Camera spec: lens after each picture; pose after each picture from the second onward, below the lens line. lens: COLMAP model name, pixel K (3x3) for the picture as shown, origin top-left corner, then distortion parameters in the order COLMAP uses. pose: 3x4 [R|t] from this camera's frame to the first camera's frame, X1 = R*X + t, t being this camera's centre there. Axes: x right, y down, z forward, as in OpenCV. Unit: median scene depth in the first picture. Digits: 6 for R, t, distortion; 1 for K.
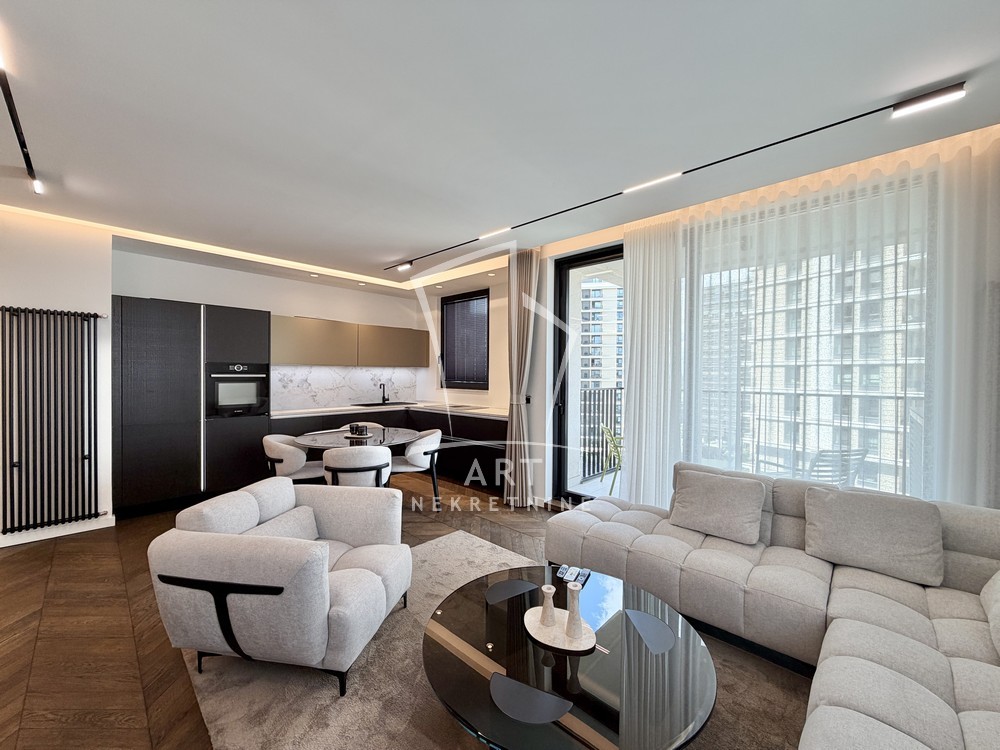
lens RADIAL K [[398.5, 0, 495.9], [0, 398.5, 376.4], [0, 0, 1]] dist [-0.000384, 0.000450]
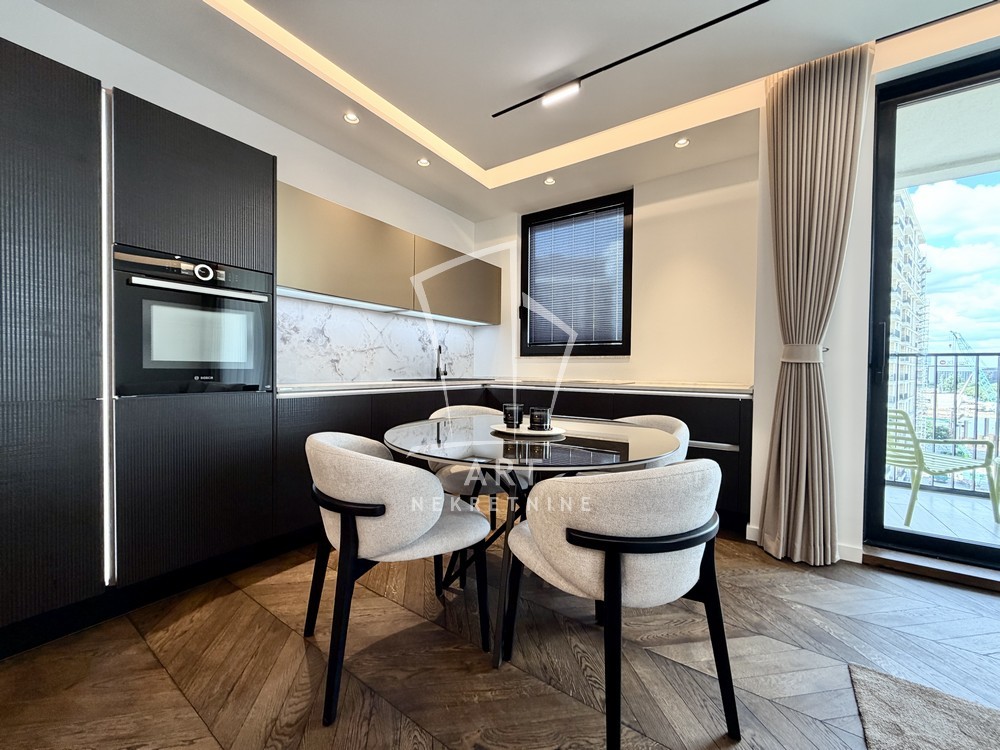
lens RADIAL K [[398.5, 0, 495.9], [0, 398.5, 376.4], [0, 0, 1]] dist [-0.000384, 0.000450]
pose [[0.989383, 0.001932, 0.145320, -0.391224], [-0.003538, 0.999935, 0.010797, 0.077365], [-0.145289, -0.011196, 0.989326, 0.525398]]
